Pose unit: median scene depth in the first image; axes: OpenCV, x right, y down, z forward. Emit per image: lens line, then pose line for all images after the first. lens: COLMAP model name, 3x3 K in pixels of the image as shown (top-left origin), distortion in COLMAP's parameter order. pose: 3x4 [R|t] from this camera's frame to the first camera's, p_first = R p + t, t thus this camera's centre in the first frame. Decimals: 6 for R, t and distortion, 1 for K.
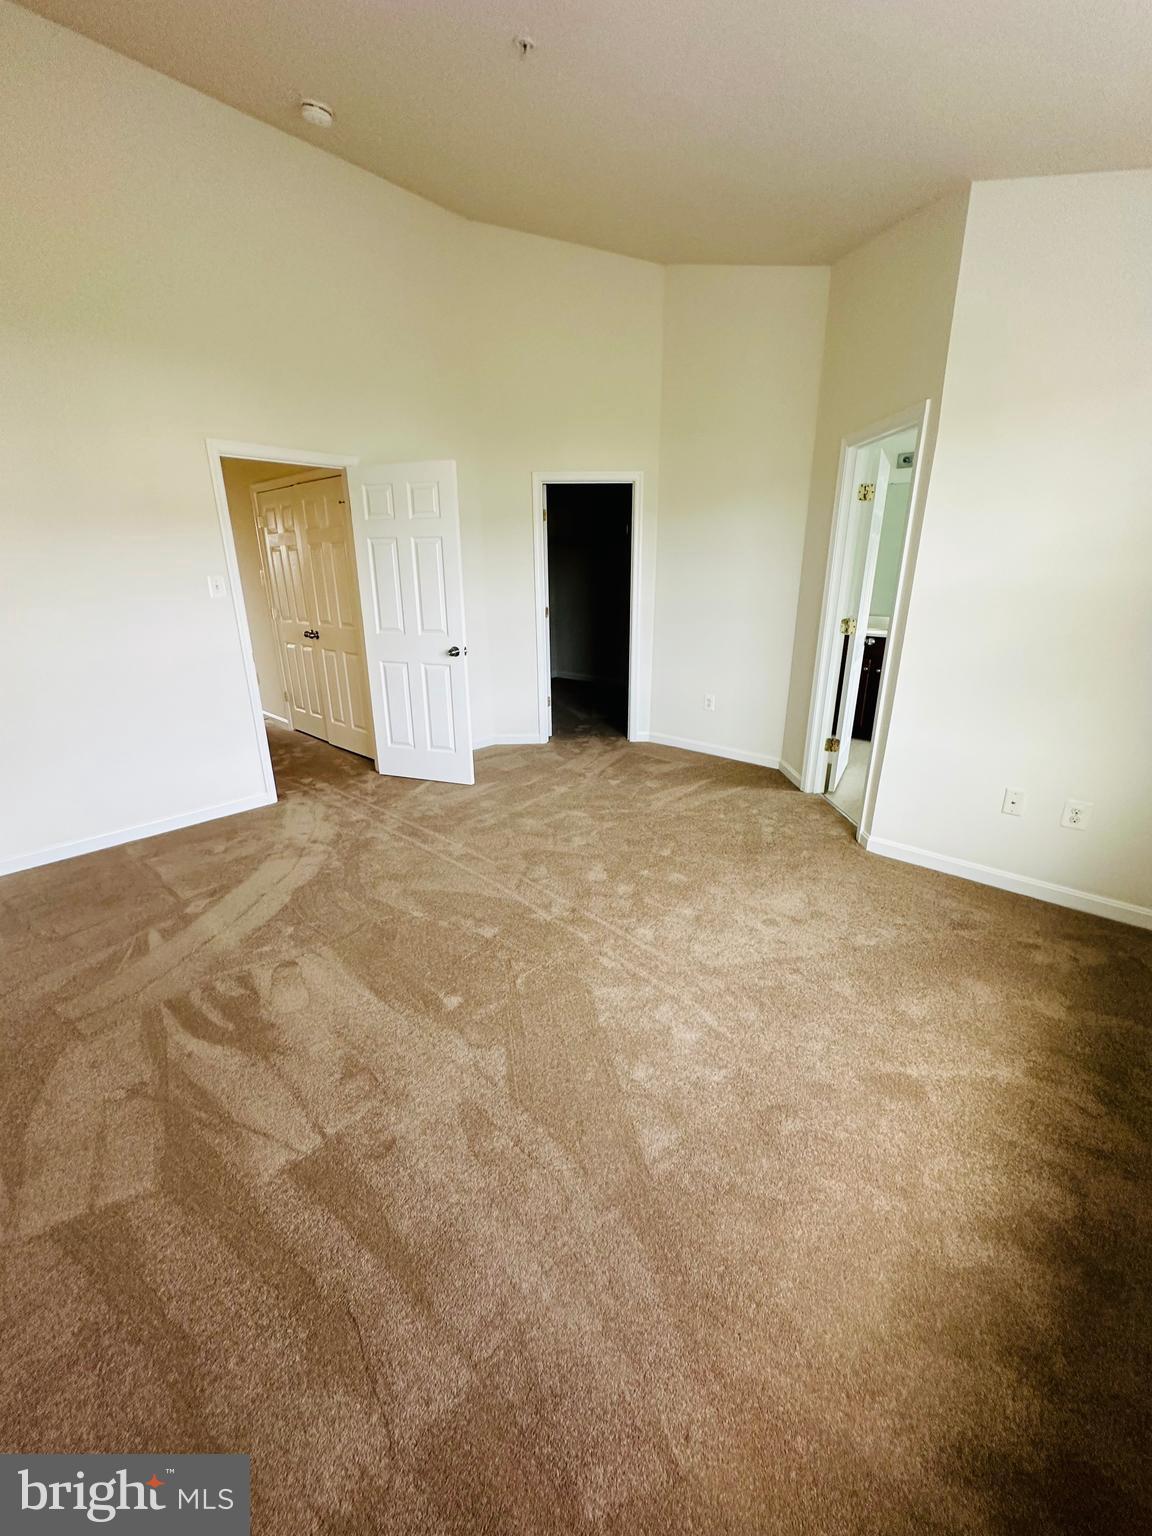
lens RADIAL K [[610.7, 0, 576.7], [0, 610.7, 763.1], [0, 0, 1]] dist [-0.002477, -0.000398]
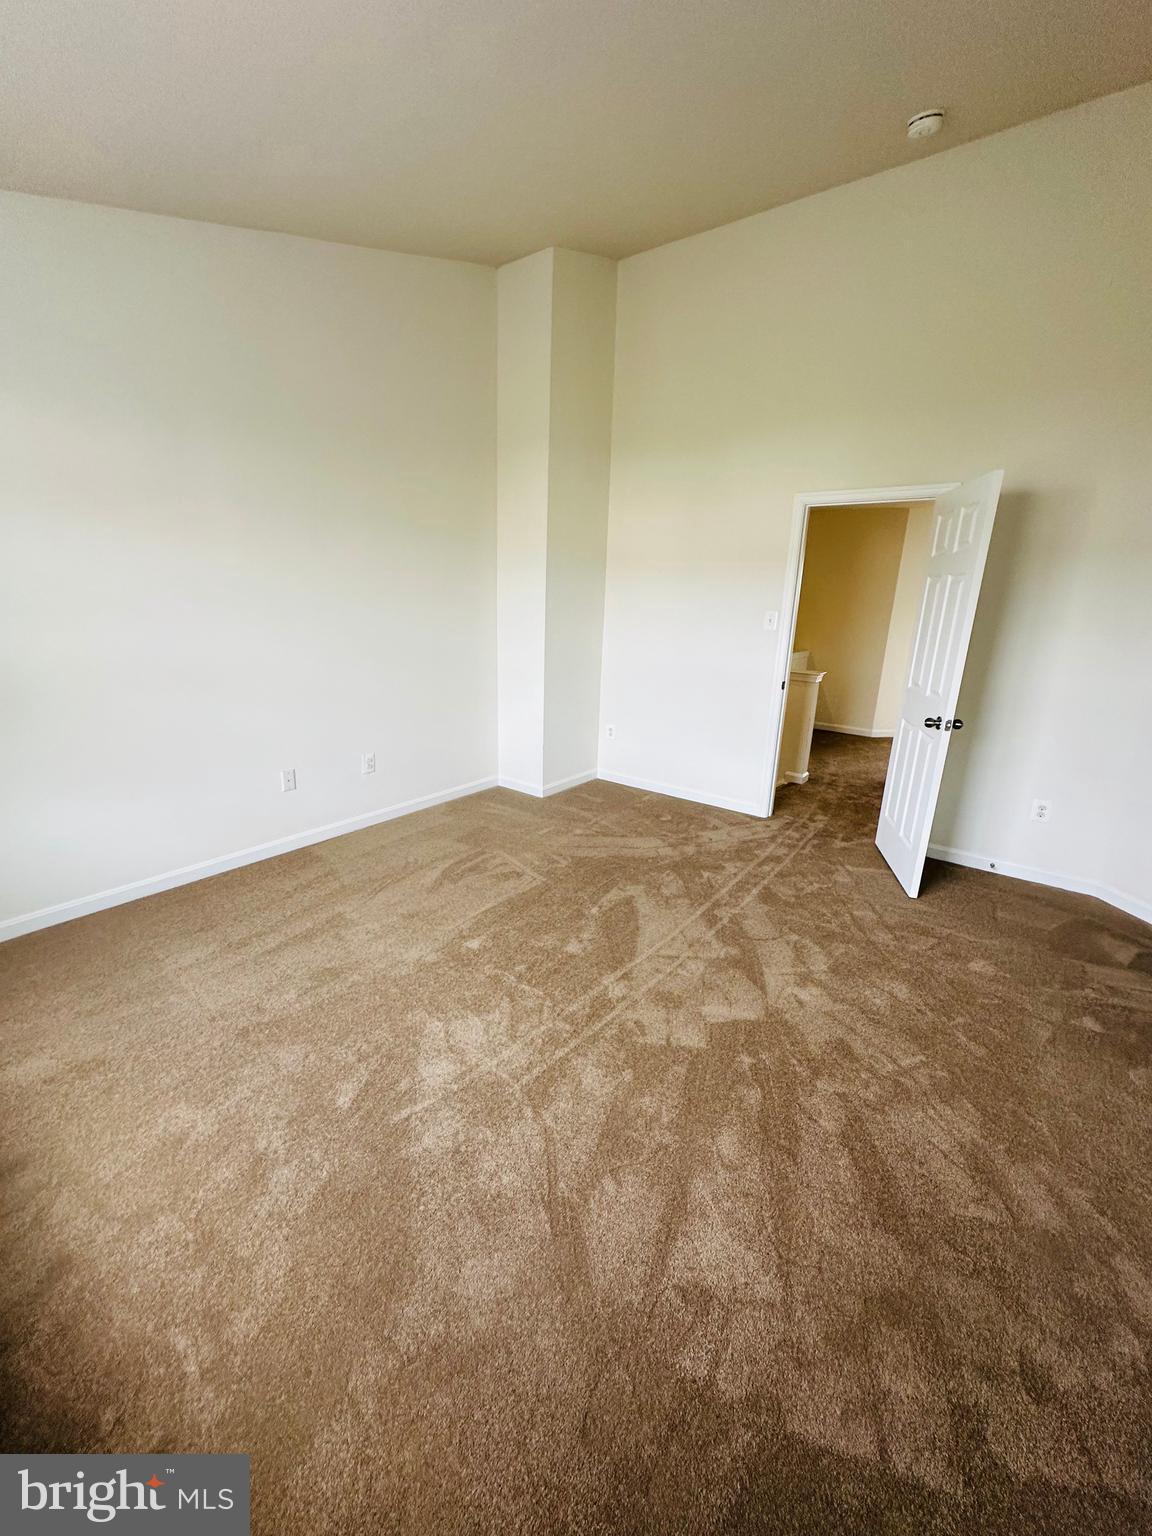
lens RADIAL K [[610.7, 0, 572.8], [0, 610.7, 769.5], [0, 0, 1]] dist [-0.002477, -0.000398]
pose [[0.132374, 0.294461, -0.946451, 0.523725], [-0.334923, 0.911981, 0.236893, -0.175367], [0.932901, 0.285630, 0.219344, 0.464333]]
